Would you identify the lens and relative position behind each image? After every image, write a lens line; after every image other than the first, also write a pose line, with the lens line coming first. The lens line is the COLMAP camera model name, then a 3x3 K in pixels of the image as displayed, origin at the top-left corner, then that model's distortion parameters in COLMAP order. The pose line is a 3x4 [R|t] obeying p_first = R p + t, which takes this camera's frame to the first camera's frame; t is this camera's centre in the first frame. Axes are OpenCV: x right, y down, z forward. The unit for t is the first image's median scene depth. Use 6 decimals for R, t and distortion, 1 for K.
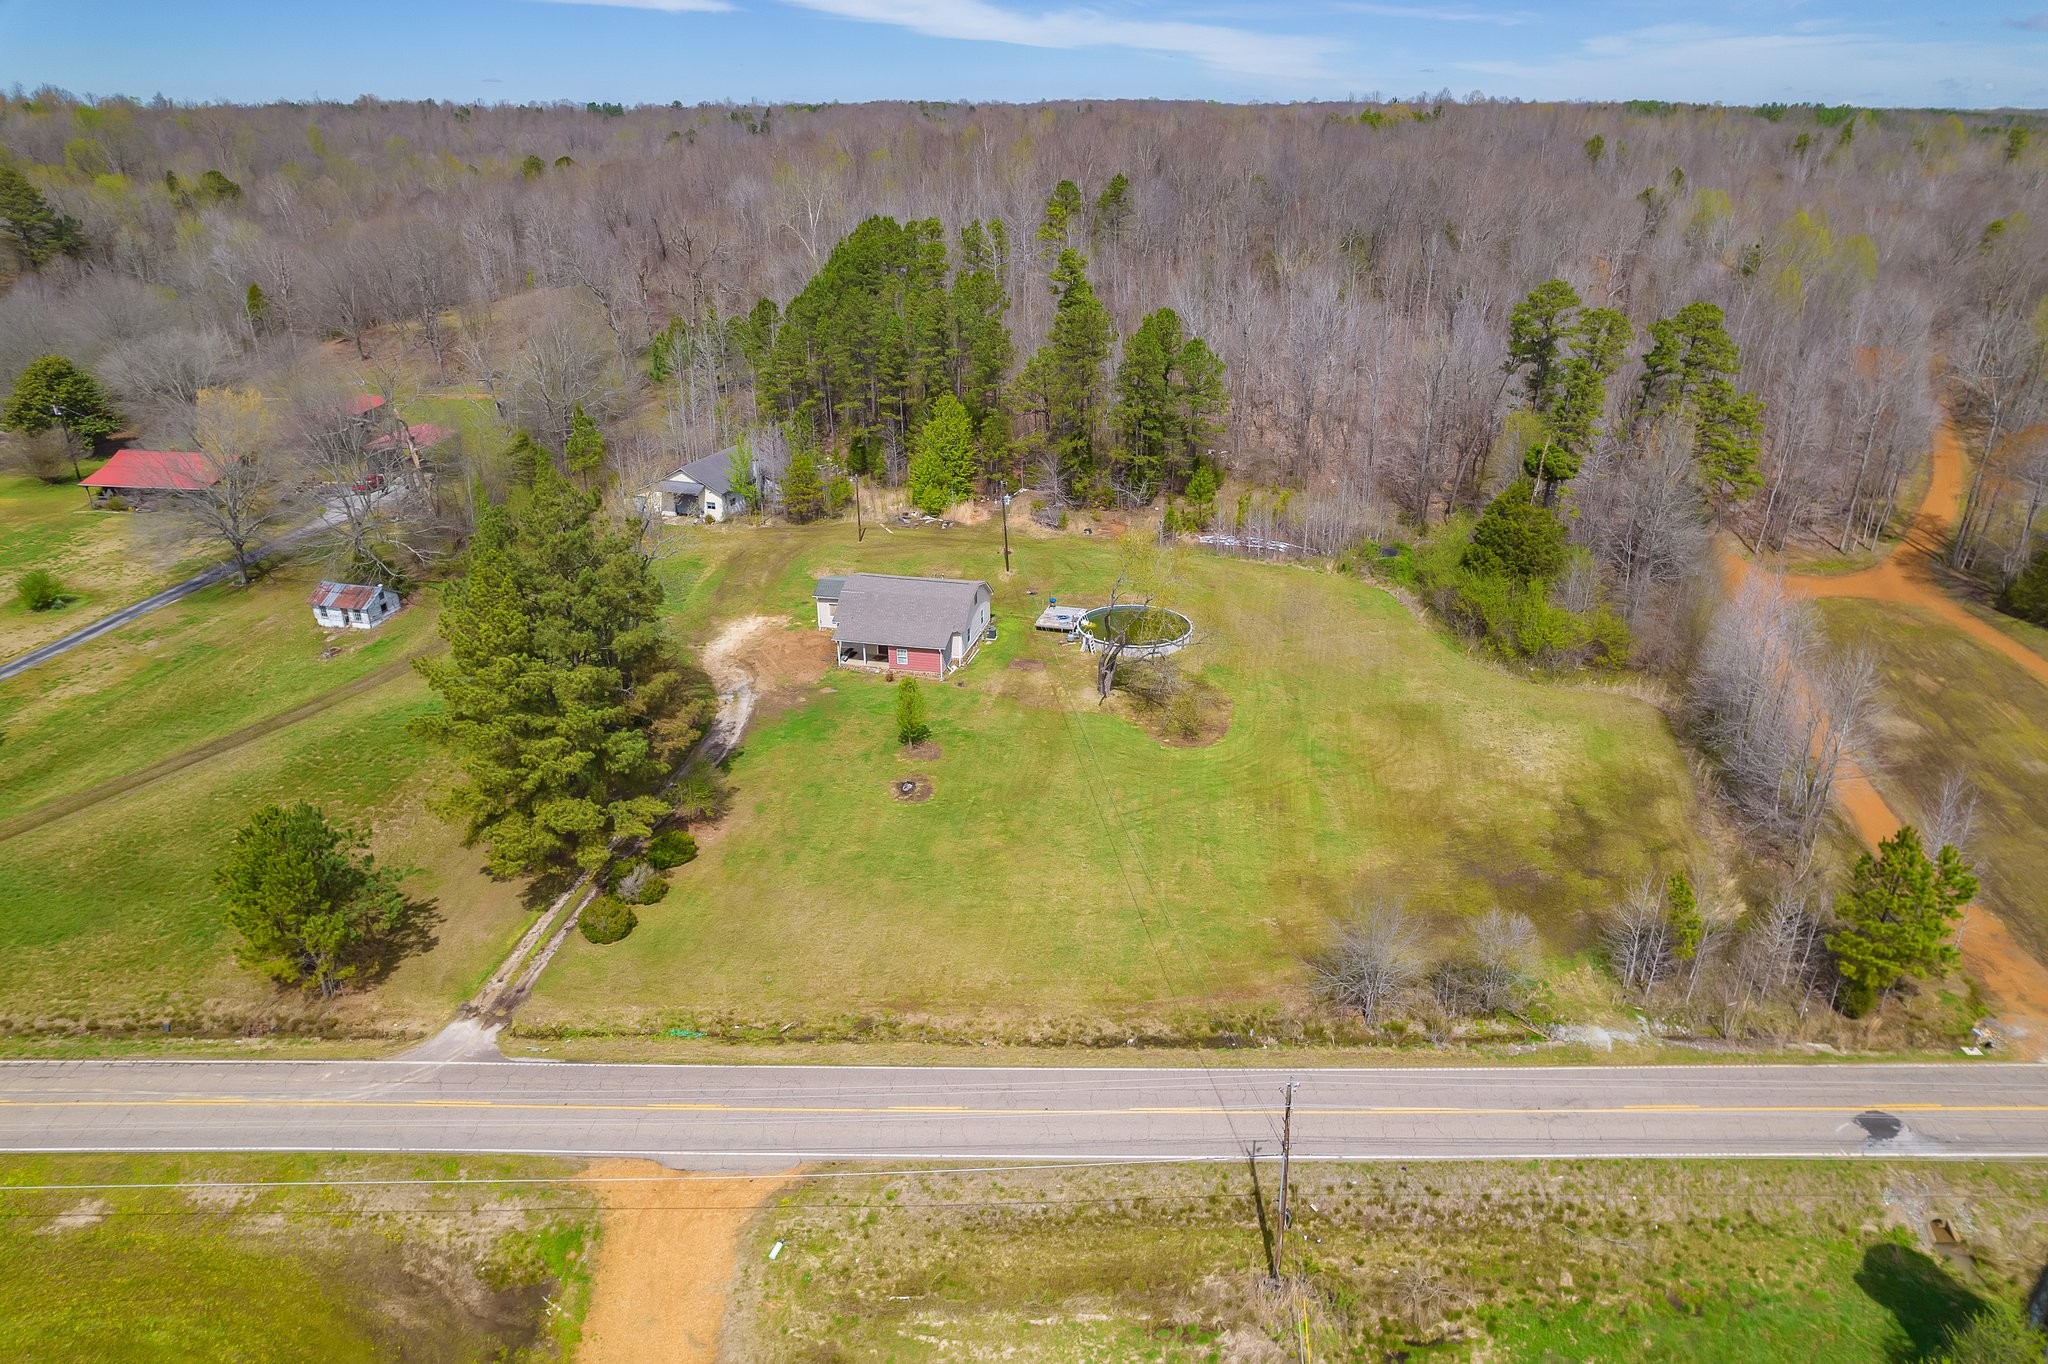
lens RADIAL K [[1312.9, 0, 1033.6], [0, 1312.9, 683.4], [0, 0, 1]] dist [-0.074353, 0.061856]
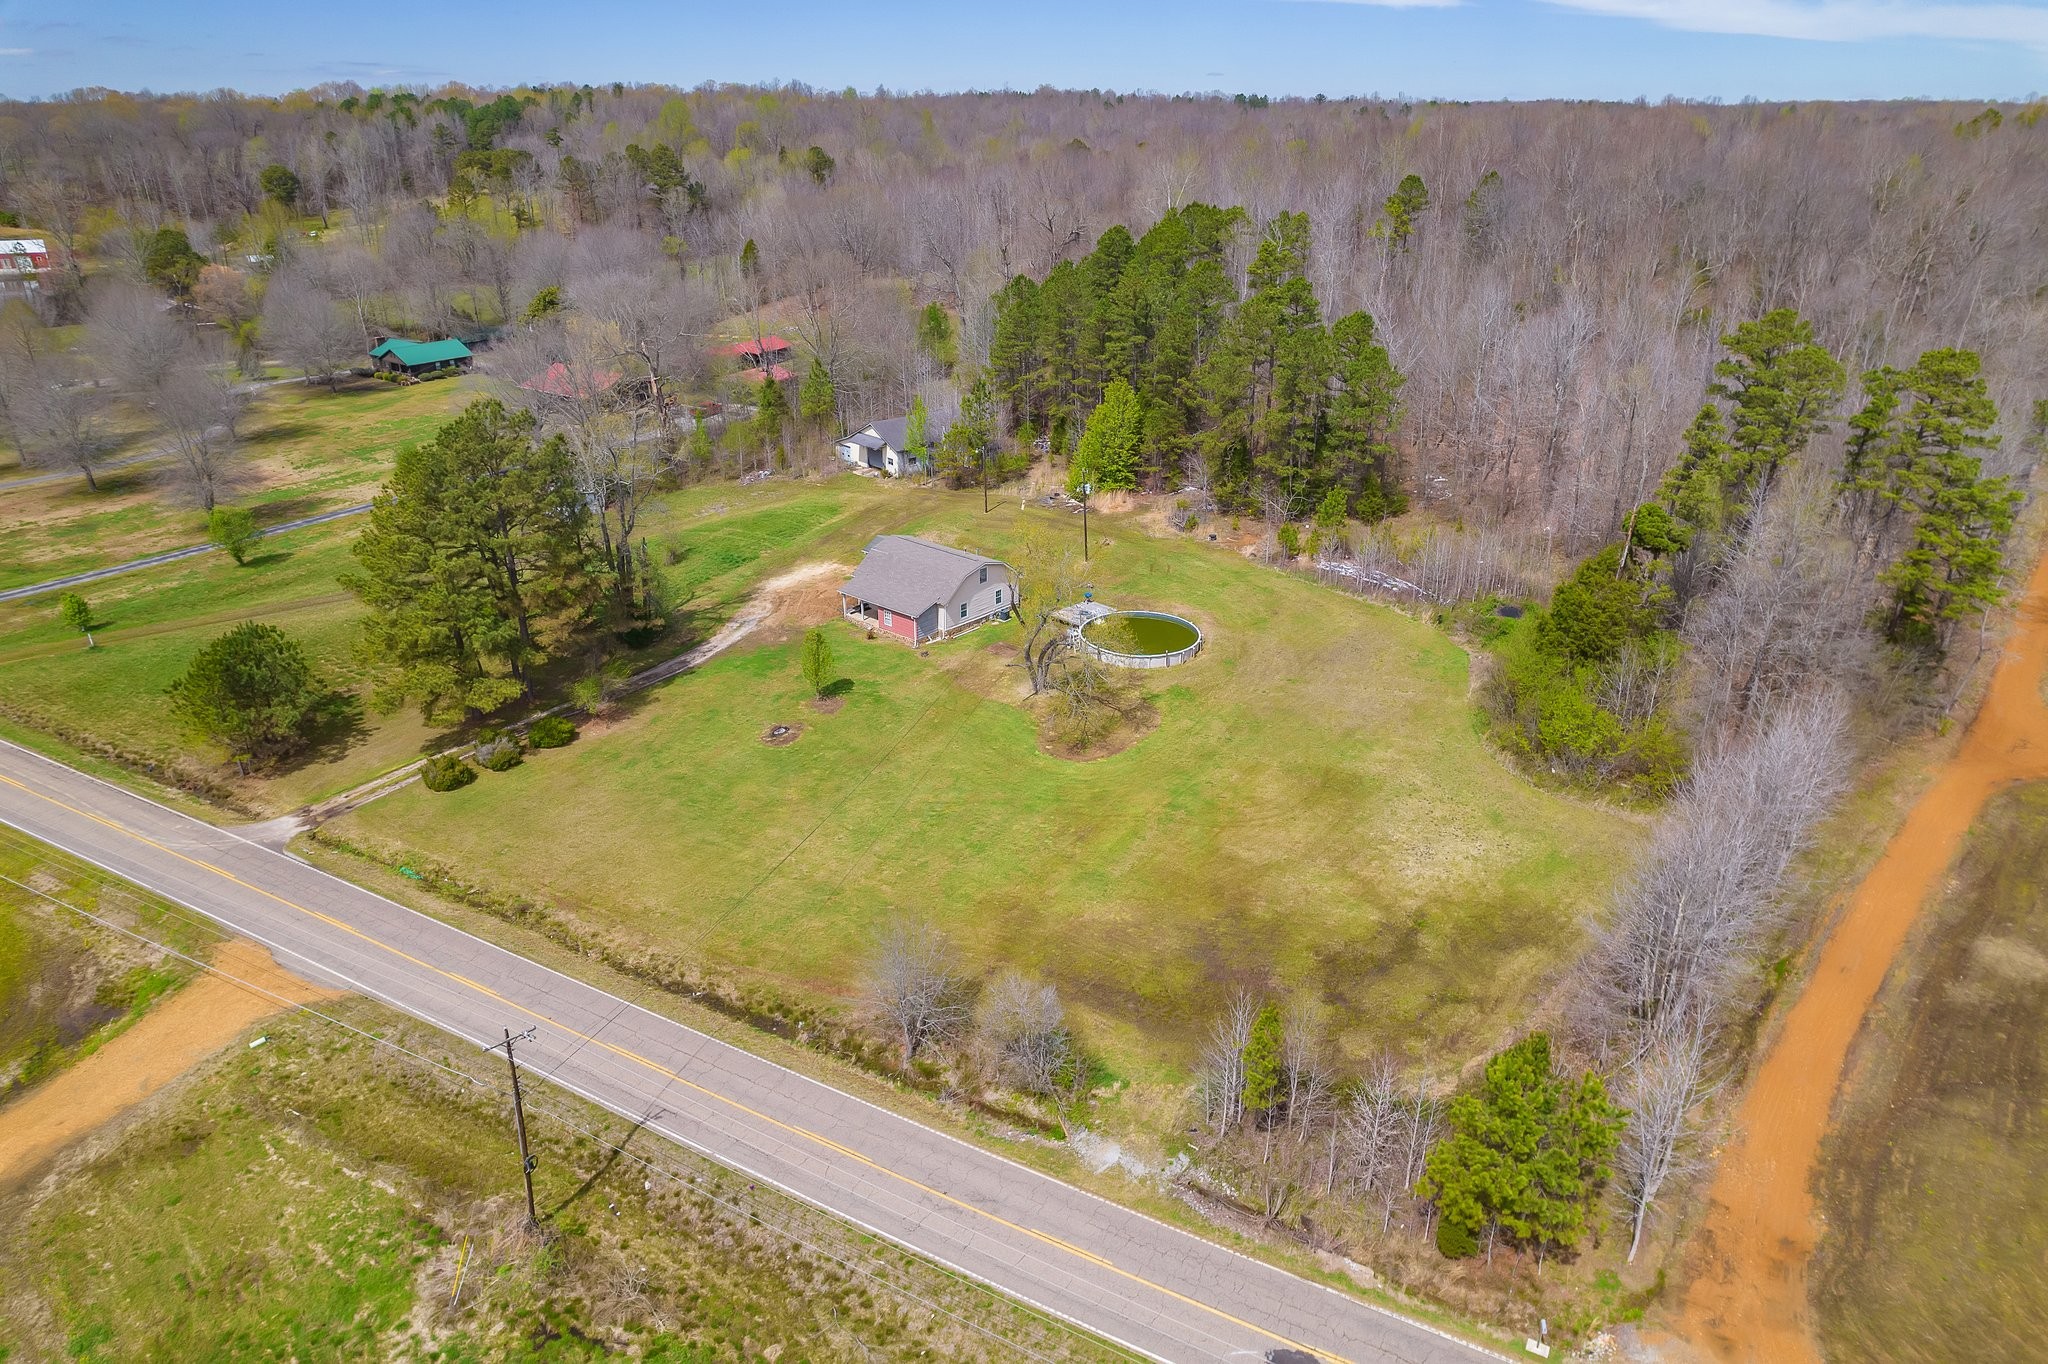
lens RADIAL K [[1314.1, 0, 1027.5], [0, 1314.1, 676.9], [0, 0, 1]] dist [-0.065275, 0.053188]
pose [[0.878055, 0.195289, -0.436899, 0.668599], [-0.196353, 0.979579, 0.043243, -0.060506], [0.436422, 0.047817, 0.898471, 0.177603]]
